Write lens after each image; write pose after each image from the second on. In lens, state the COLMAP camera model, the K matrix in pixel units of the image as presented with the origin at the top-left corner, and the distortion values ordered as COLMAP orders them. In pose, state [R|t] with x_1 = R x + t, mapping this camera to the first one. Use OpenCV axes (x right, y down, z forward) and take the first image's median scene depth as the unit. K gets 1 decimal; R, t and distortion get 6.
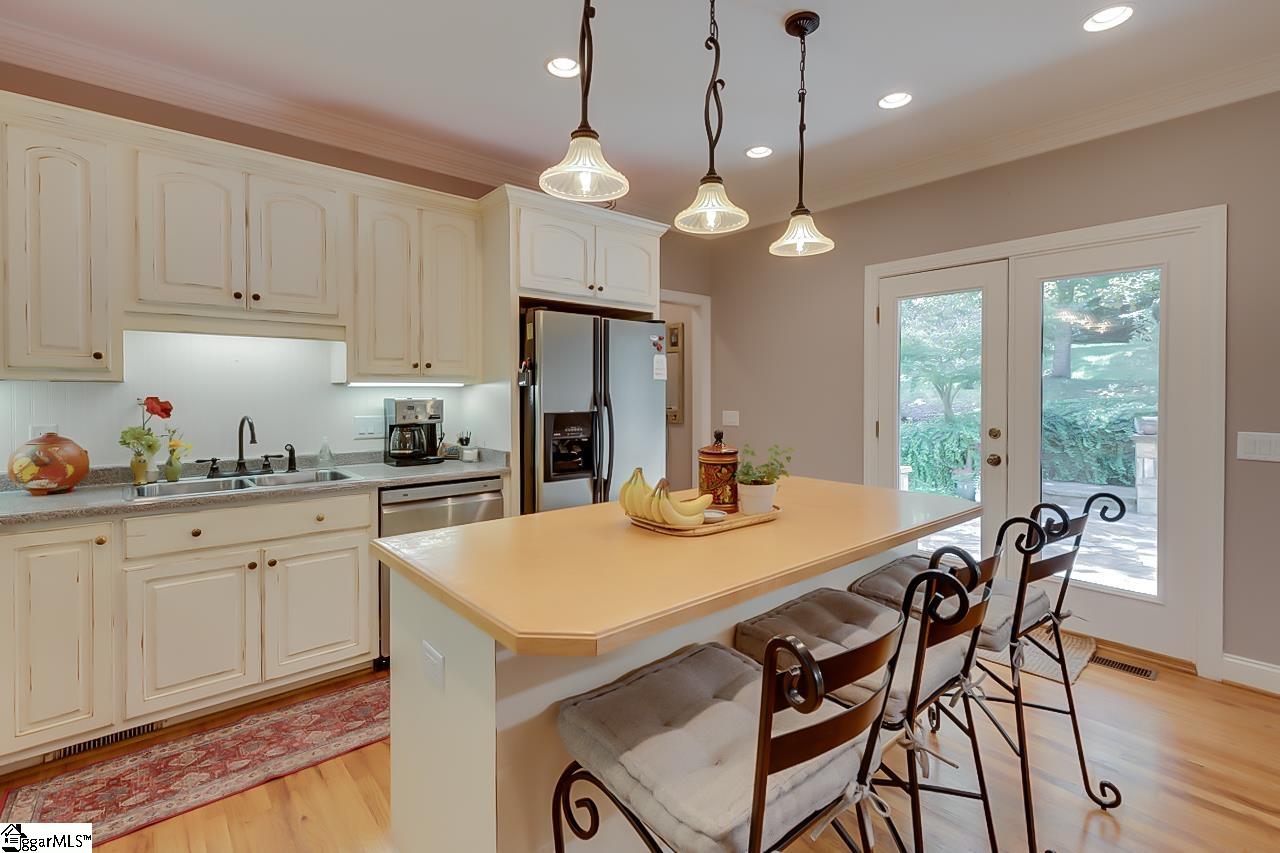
lens RADIAL K [[580.8, 0, 634.8], [0, 580.8, 398.3], [0, 0, 1]] dist [0.001751, -0.000210]
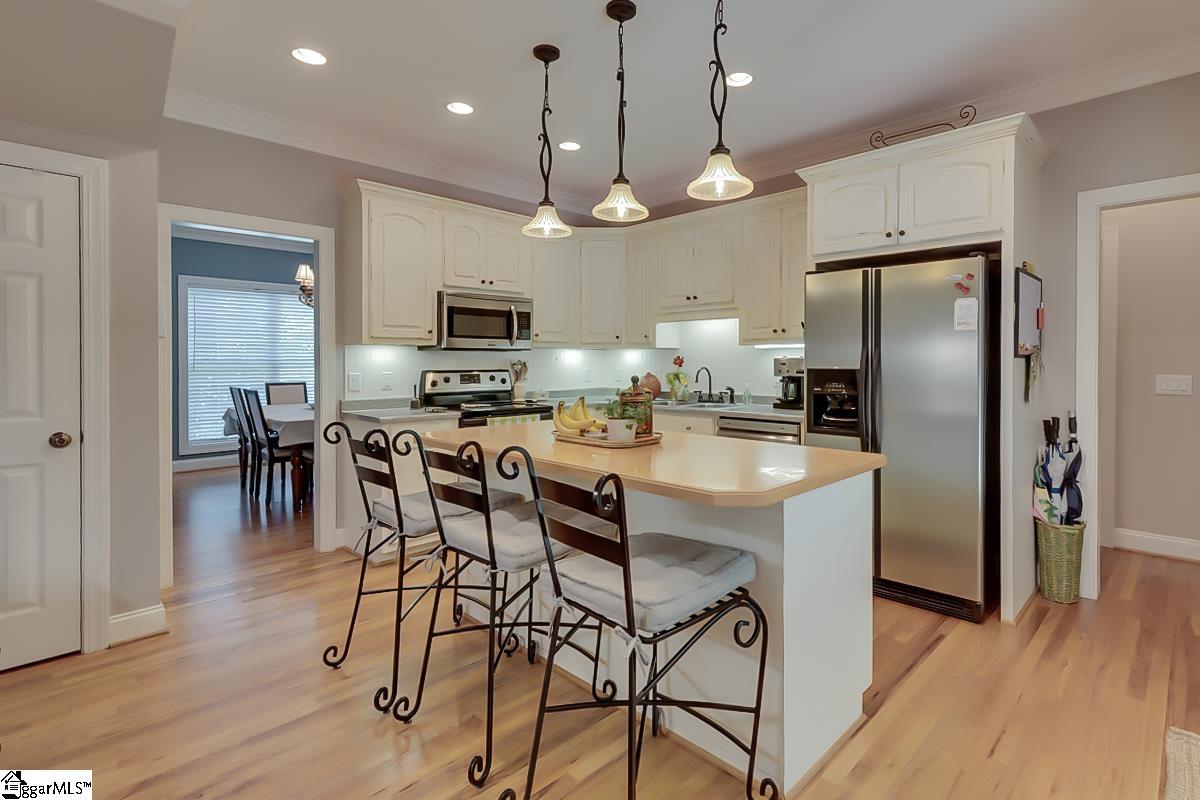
lens RADIAL K [[576.7, 0, 637.6], [0, 576.7, 369.5], [0, 0, 1]] dist [0.001333, 0.000344]
pose [[0.098360, 0.013251, -0.995063, 0.937390], [-0.010300, 0.999871, 0.012297, 0.017972], [0.995098, 0.009039, 0.098484, 0.603800]]
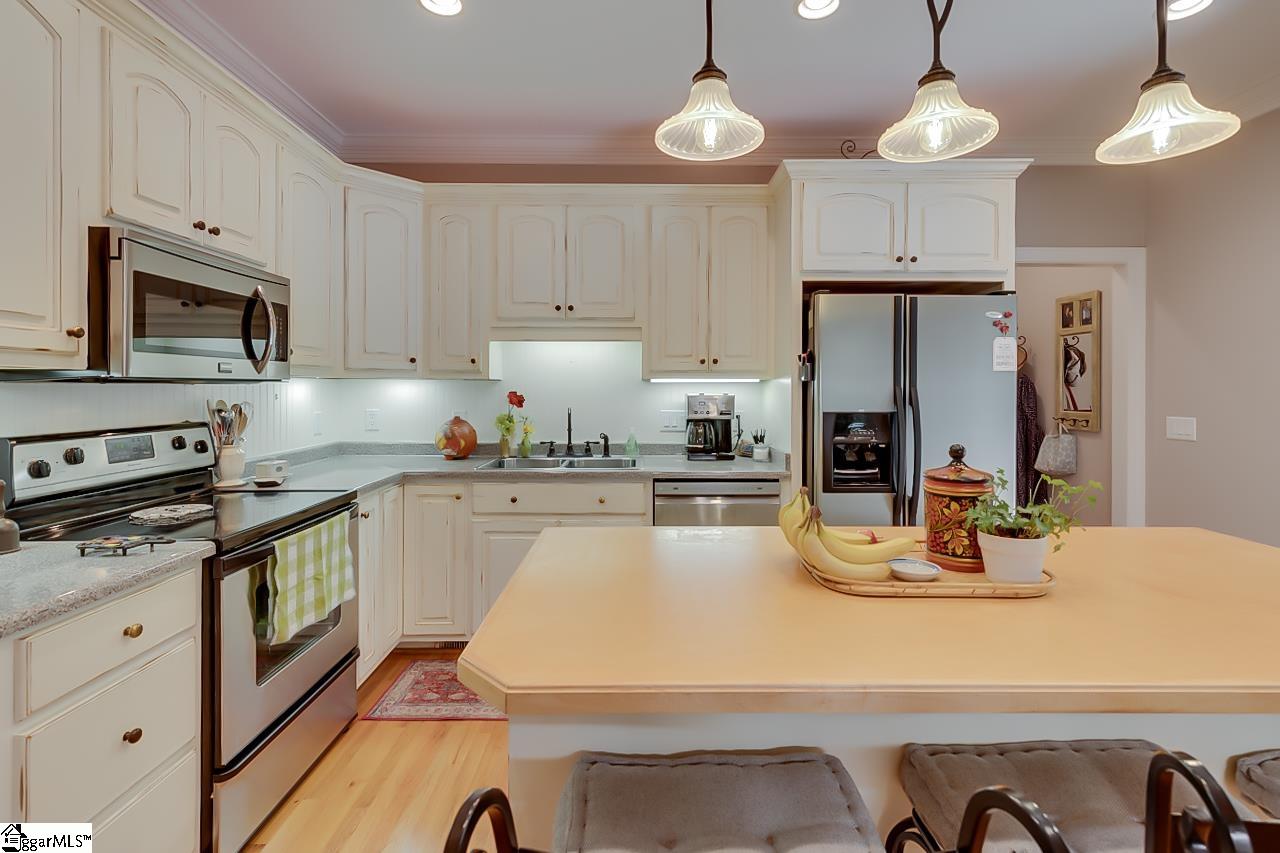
lens RADIAL K [[579.7, 0, 639.7], [0, 579.7, 388.1], [0, 0, 1]] dist [0.002067, 0.000071]
pose [[0.762130, 0.001117, -0.647423, 0.205186], [-0.007183, 0.999952, -0.006730, -0.002656], [0.647384, 0.009780, 0.762101, 0.170019]]
